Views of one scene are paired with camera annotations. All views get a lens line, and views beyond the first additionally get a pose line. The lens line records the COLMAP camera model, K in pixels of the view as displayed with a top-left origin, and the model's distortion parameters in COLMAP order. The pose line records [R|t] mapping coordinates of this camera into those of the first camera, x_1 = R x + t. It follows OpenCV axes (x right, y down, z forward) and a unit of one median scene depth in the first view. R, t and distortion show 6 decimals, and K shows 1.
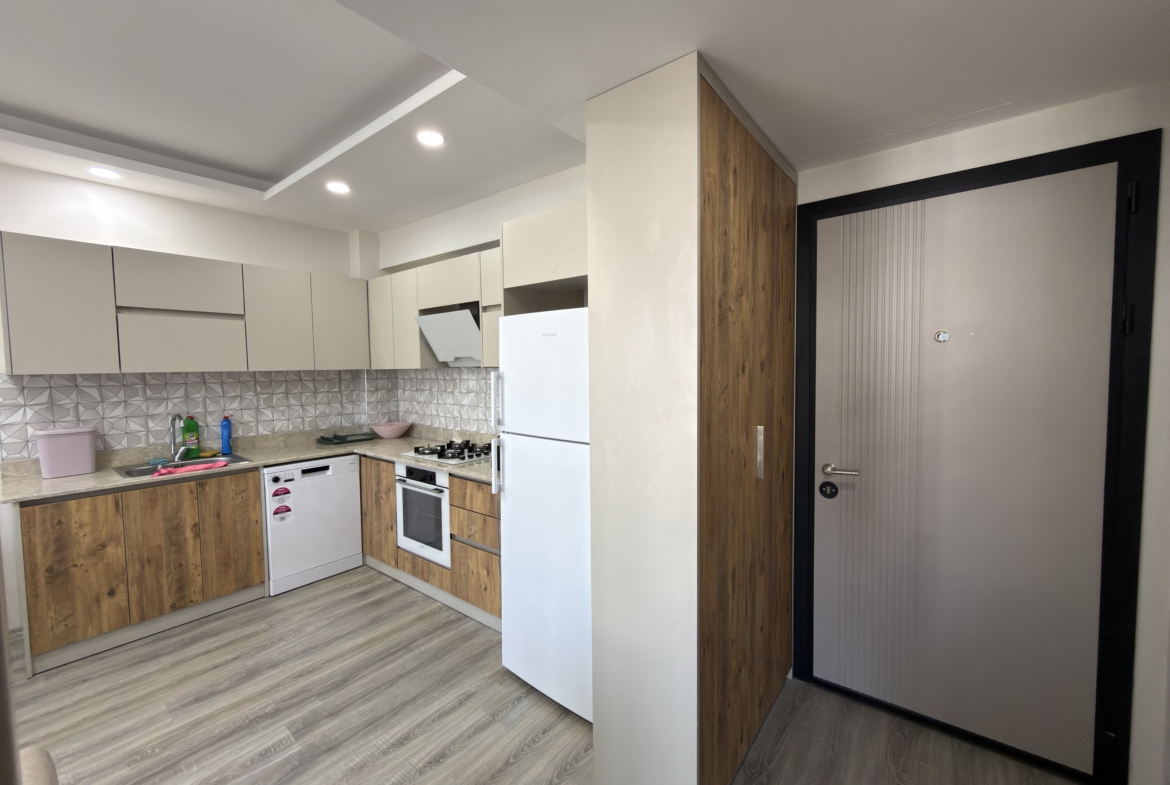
lens RADIAL K [[464.6, 0, 586.2], [0, 464.6, 391.5], [0, 0, 1]] dist [0.001181, -0.000333]
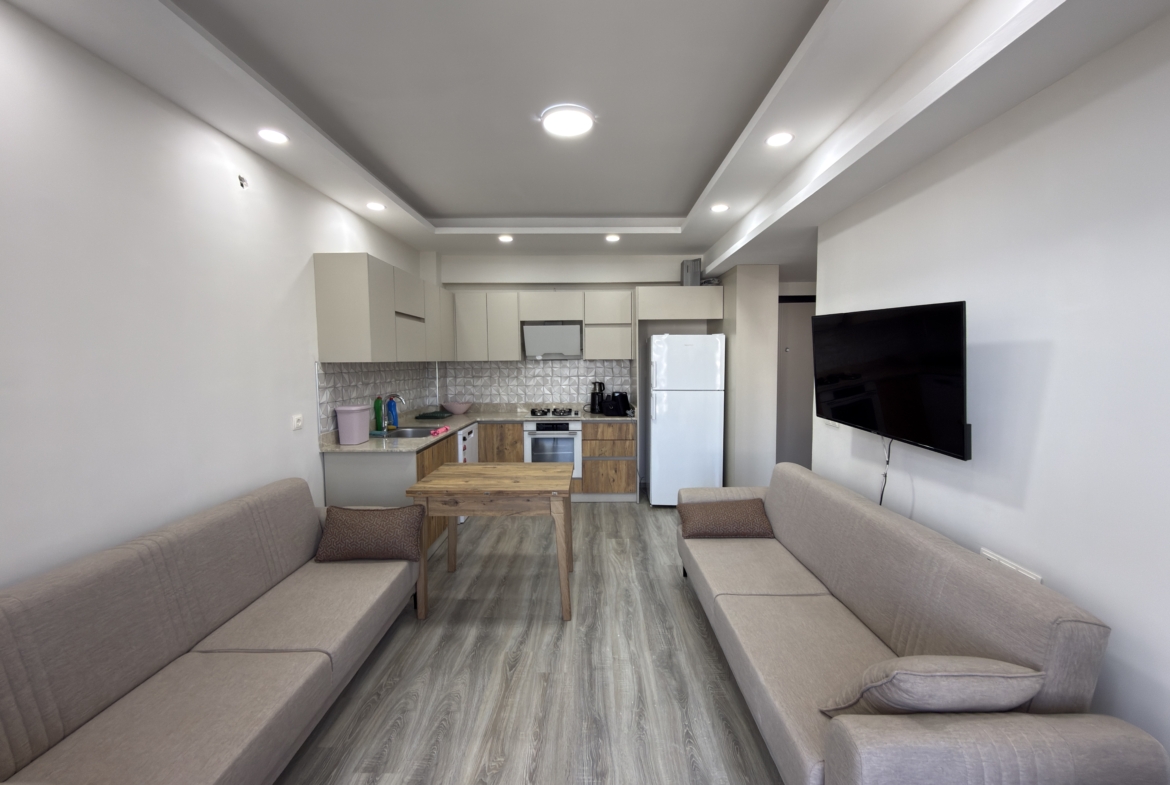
lens RADIAL K [[464.6, 0, 586.2], [0, 464.6, 391.5], [0, 0, 1]] dist [0.001181, -0.000333]
pose [[0.789314, -0.034344, 0.613029, -1.262440], [0.030460, 0.999395, 0.016772, 0.035717], [-0.613234, 0.005434, 0.789883, -0.340443]]
